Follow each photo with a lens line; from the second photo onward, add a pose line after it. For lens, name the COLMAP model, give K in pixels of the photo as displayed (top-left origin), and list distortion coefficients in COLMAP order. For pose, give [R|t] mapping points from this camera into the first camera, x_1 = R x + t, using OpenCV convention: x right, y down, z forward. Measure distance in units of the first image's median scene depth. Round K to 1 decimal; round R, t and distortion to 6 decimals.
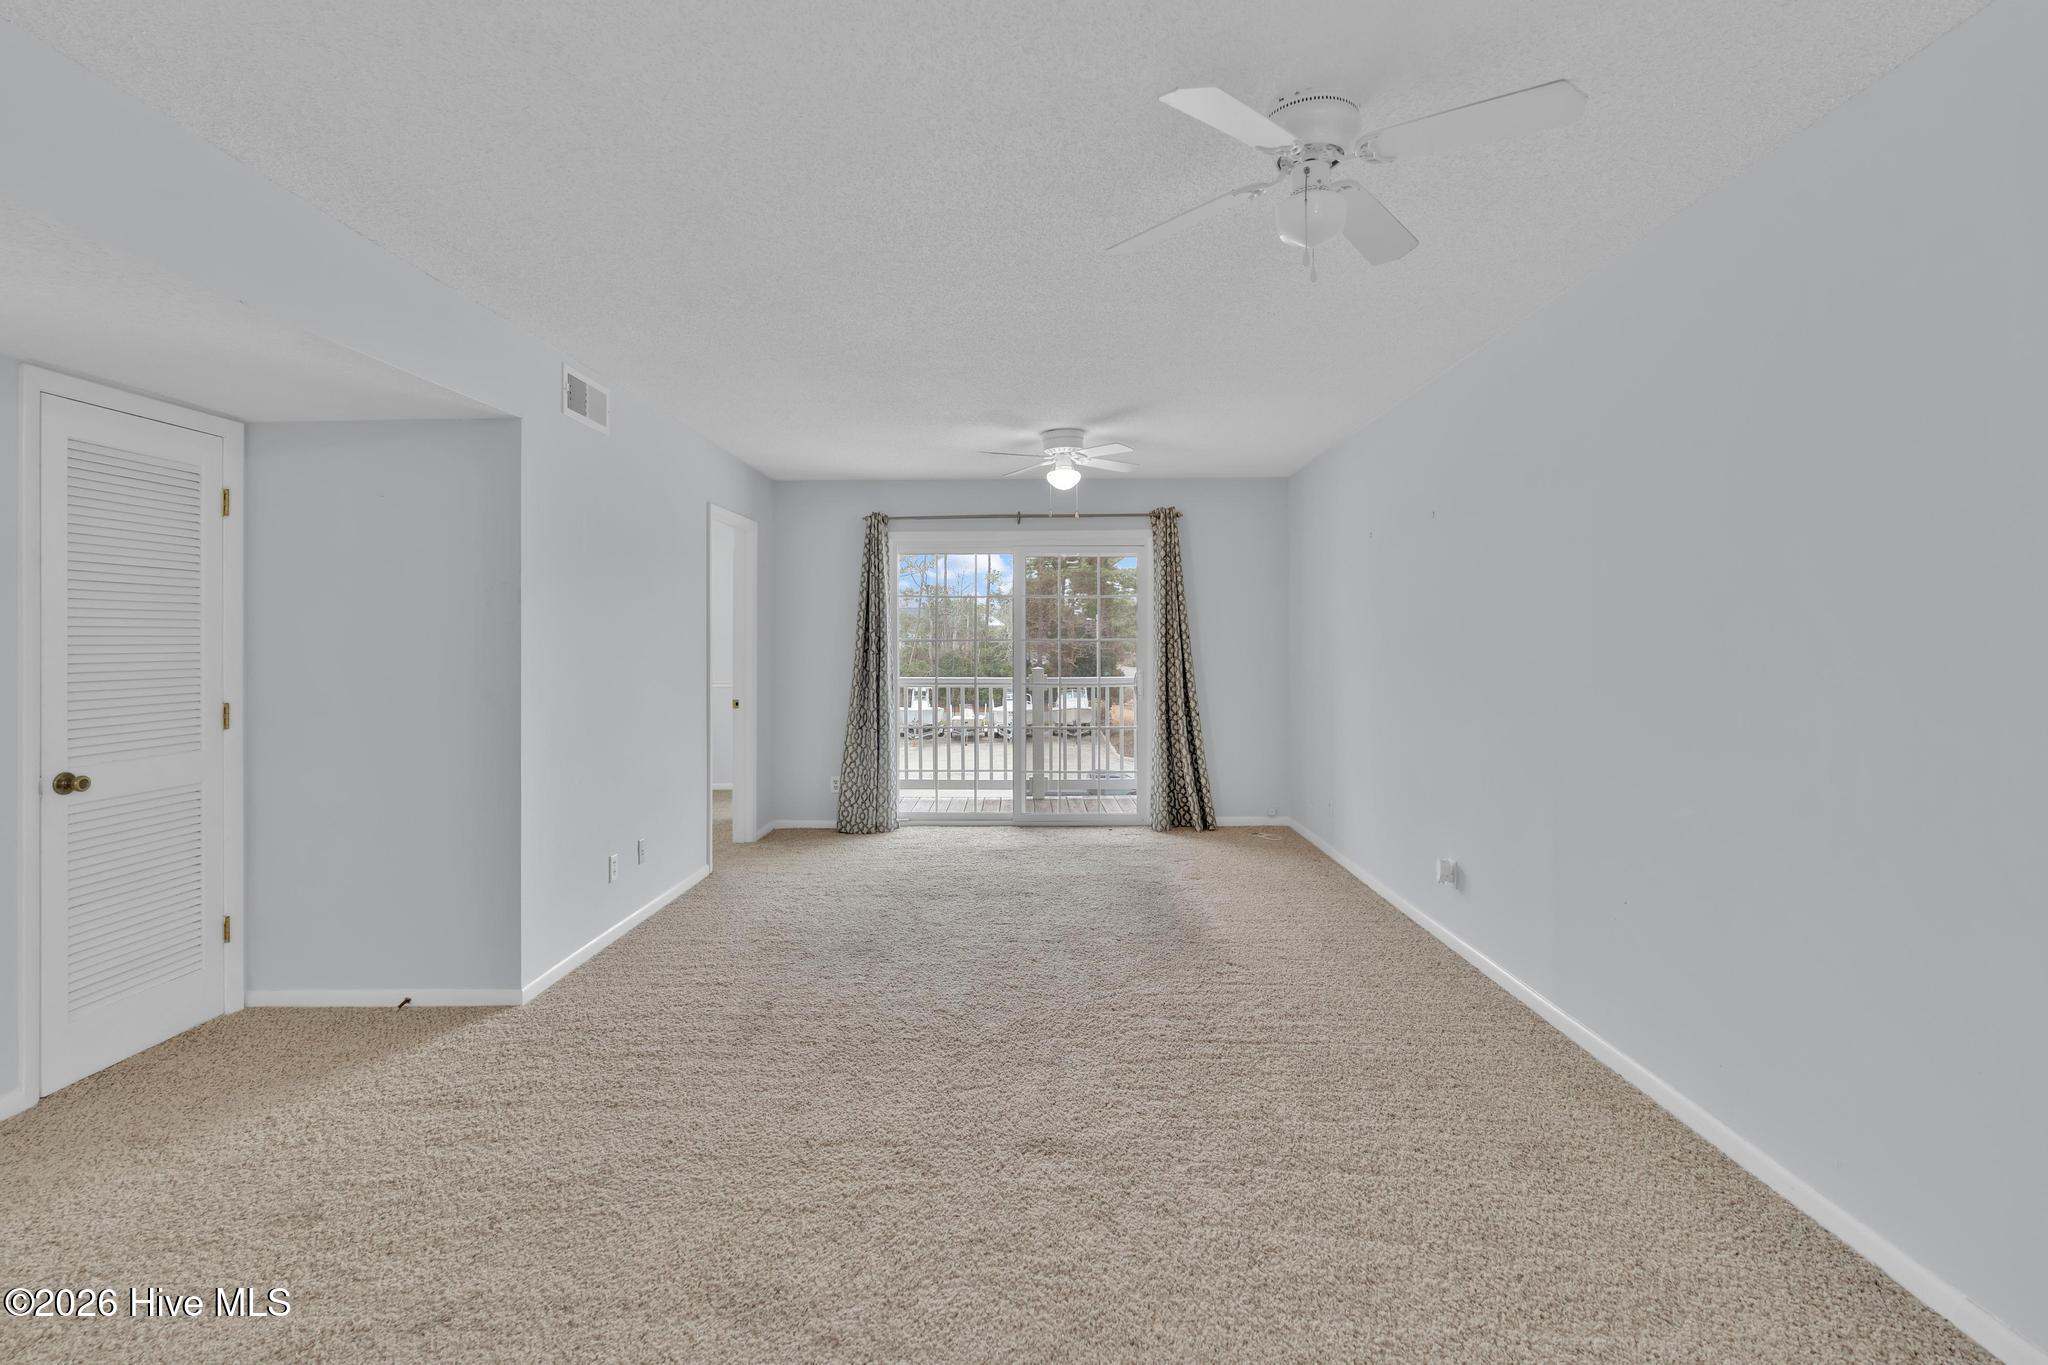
lens RADIAL K [[964.8, 0, 1036.3], [0, 964.8, 643.3], [0, 0, 1]] dist [-0.007562, 0.001677]
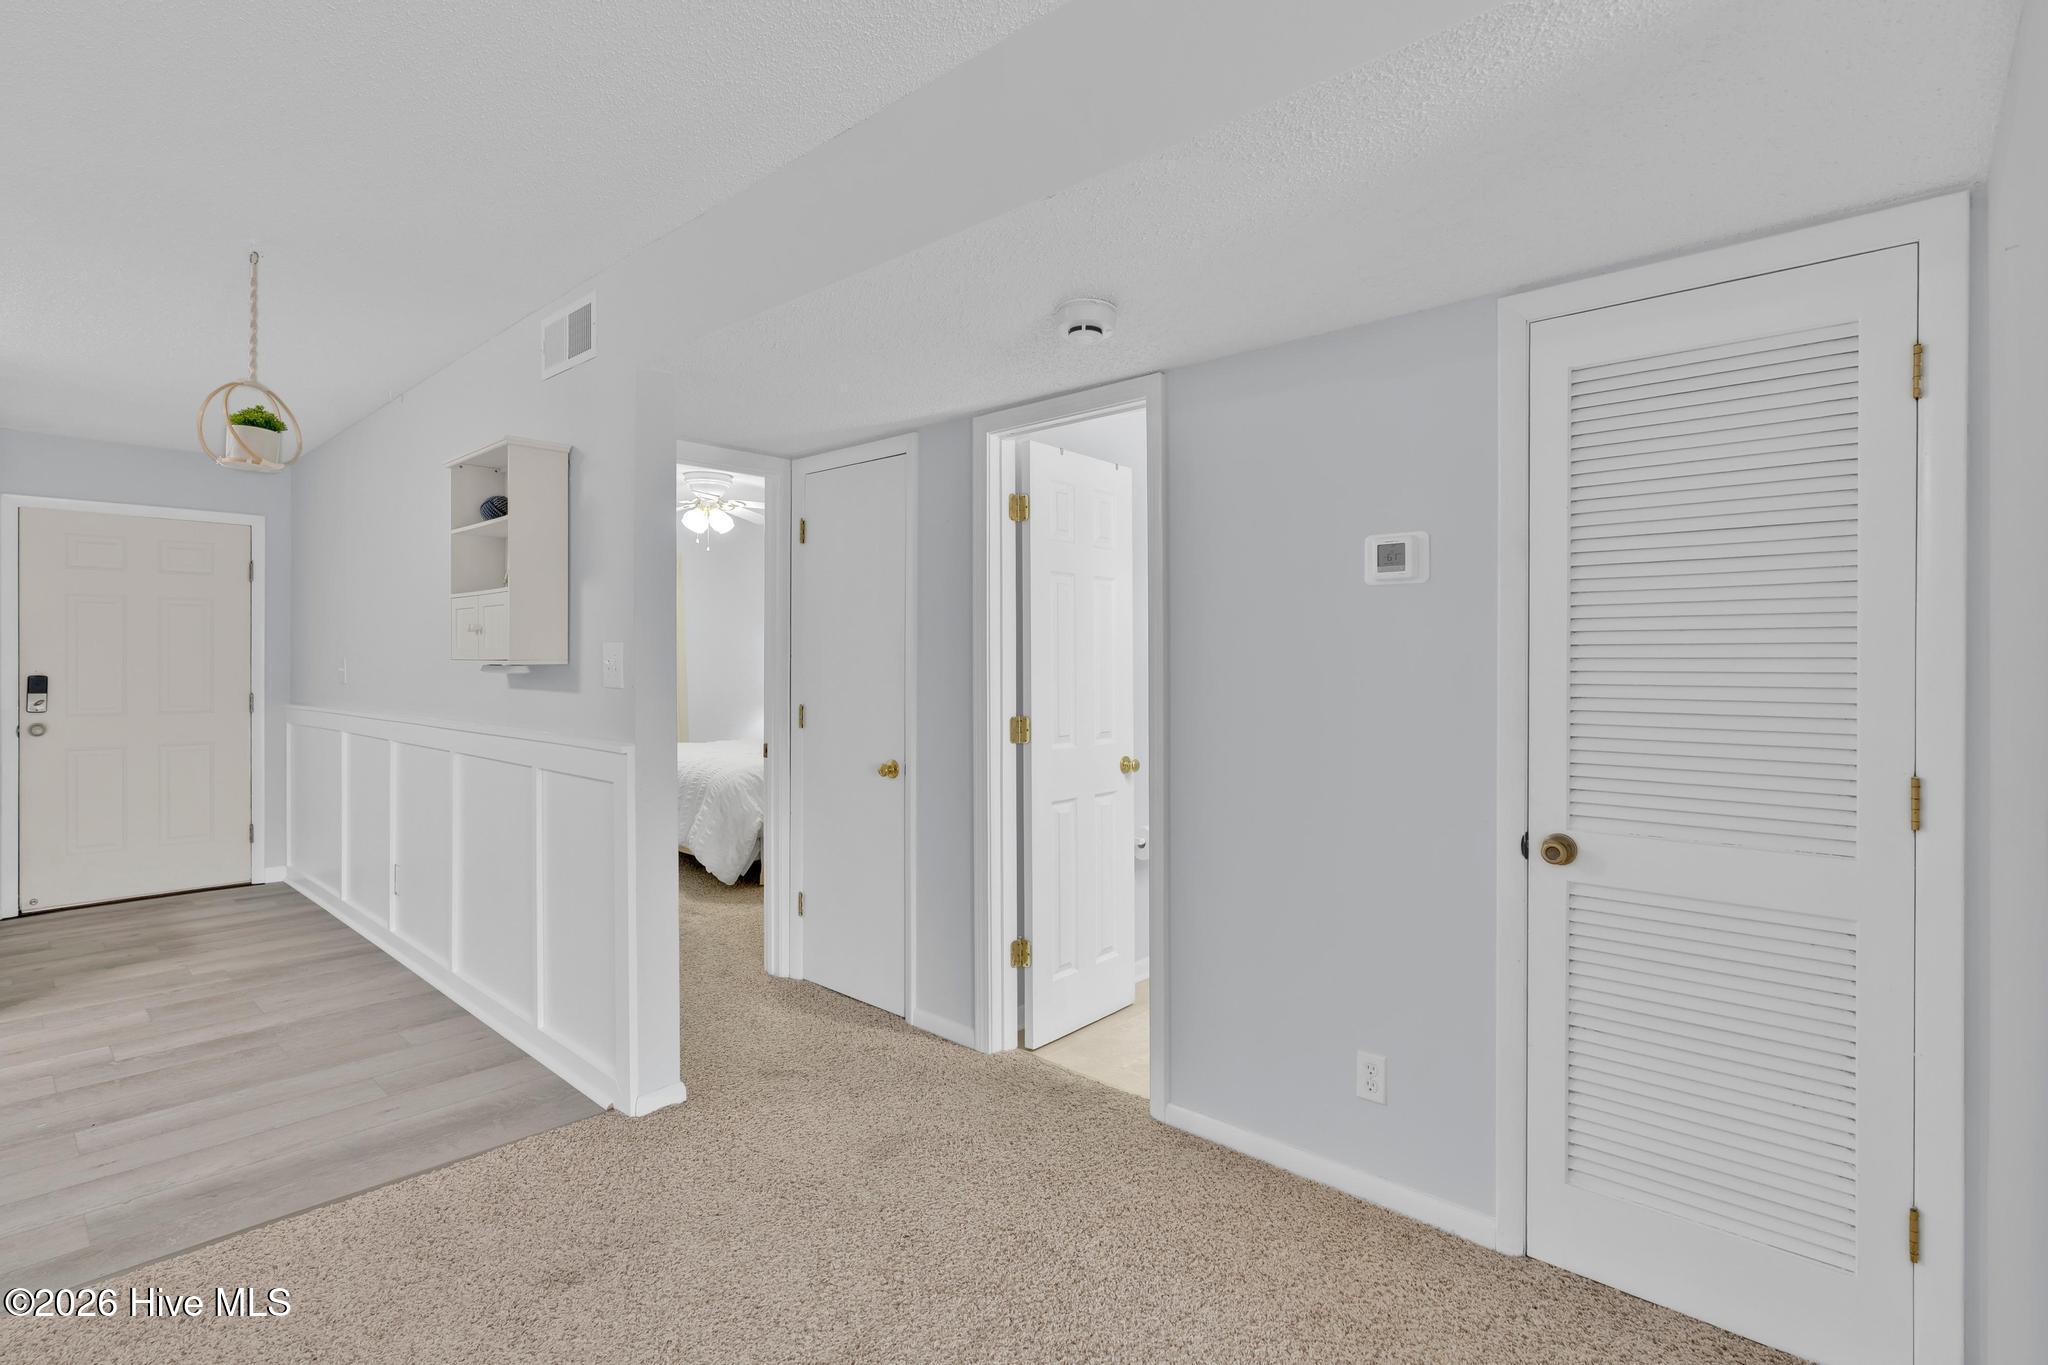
lens RADIAL K [[964.8, 0, 1023.4], [0, 964.8, 658.6], [0, 0, 1]] dist [-0.007562, 0.001677]
pose [[-0.665213, -0.001560, -0.746652, -0.138480], [-0.004540, 0.999988, 0.001956, 0.001909], [0.746640, 0.004691, -0.665212, 0.810496]]
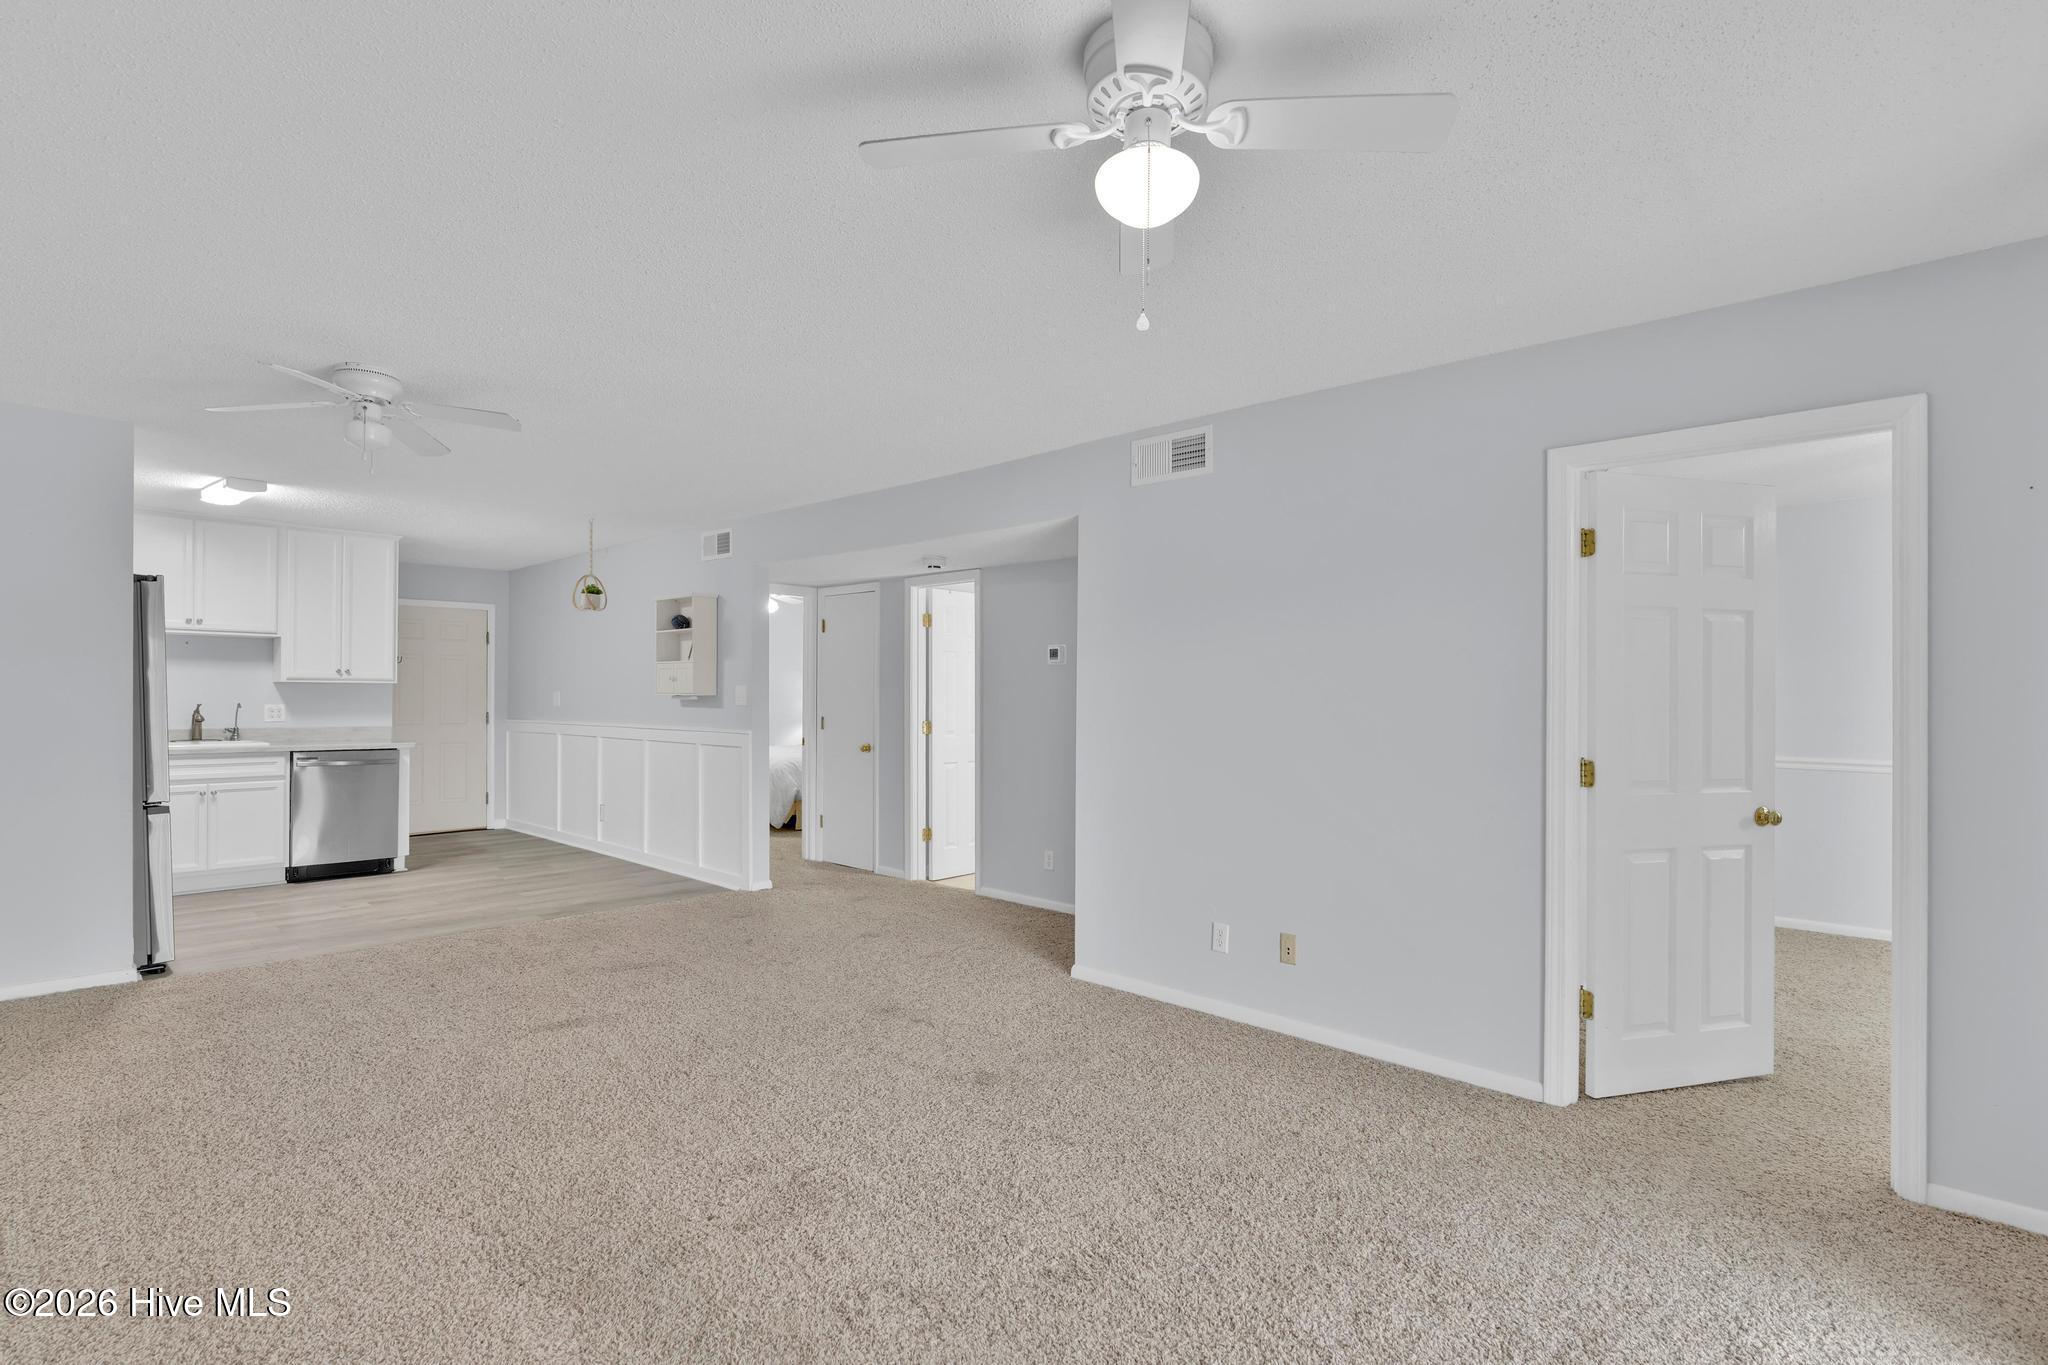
lens RADIAL K [[964.8, 0, 1012.1], [0, 964.8, 693.7], [0, 0, 1]] dist [-0.007562, 0.001677]
pose [[-0.683751, -0.003280, -0.729708, 0.381491], [-0.008092, 0.999962, 0.003088, -0.002080], [0.729670, 0.008016, -0.683752, 1.521400]]
